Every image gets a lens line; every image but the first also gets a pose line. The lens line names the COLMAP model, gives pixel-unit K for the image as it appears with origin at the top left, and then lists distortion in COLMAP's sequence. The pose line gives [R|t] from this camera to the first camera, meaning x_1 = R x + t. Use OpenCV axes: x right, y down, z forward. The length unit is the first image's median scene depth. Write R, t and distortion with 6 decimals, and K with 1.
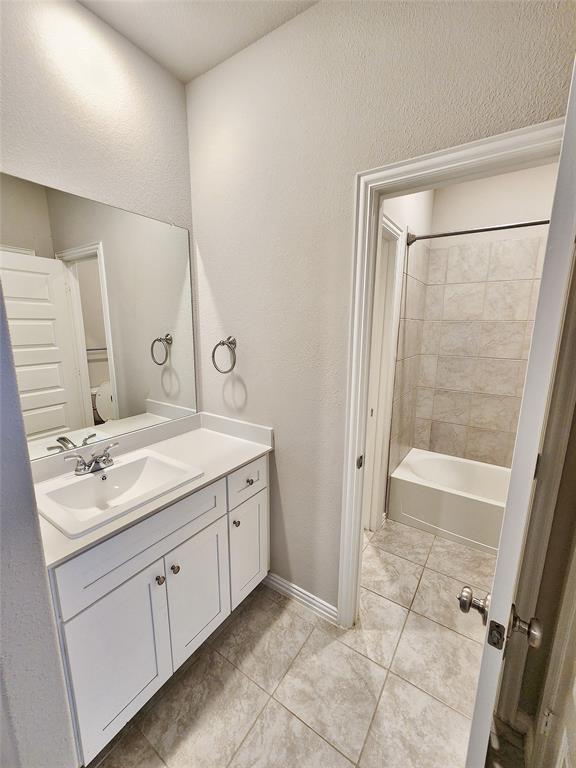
lens RADIAL K [[313.2, 0, 287.4], [0, 313.2, 382.7], [0, 0, 1]] dist [0.000888, 0.000756]
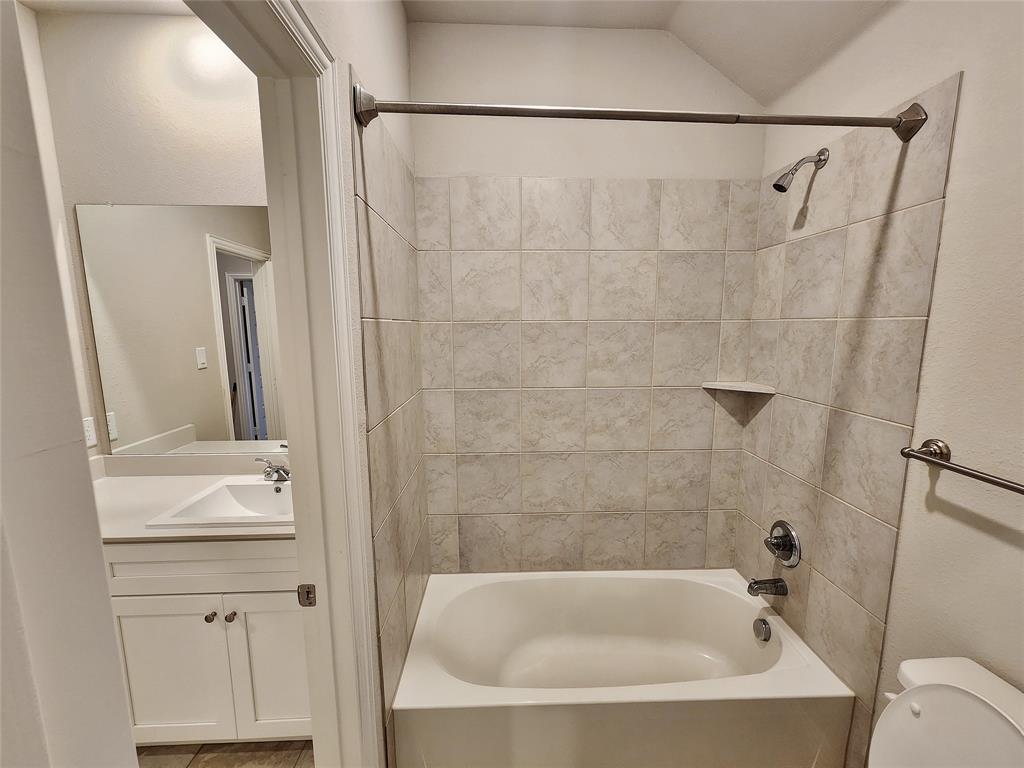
lens RADIAL K [[417.6, 0, 519.7], [0, 417.6, 387.5], [0, 0, 1]] dist [0.000888, 0.000756]
pose [[0.796310, -0.101286, 0.596348, 0.168264], [0.126232, 0.992001, -0.000074, -0.081060], [-0.591570, 0.075337, 0.802726, 0.410435]]
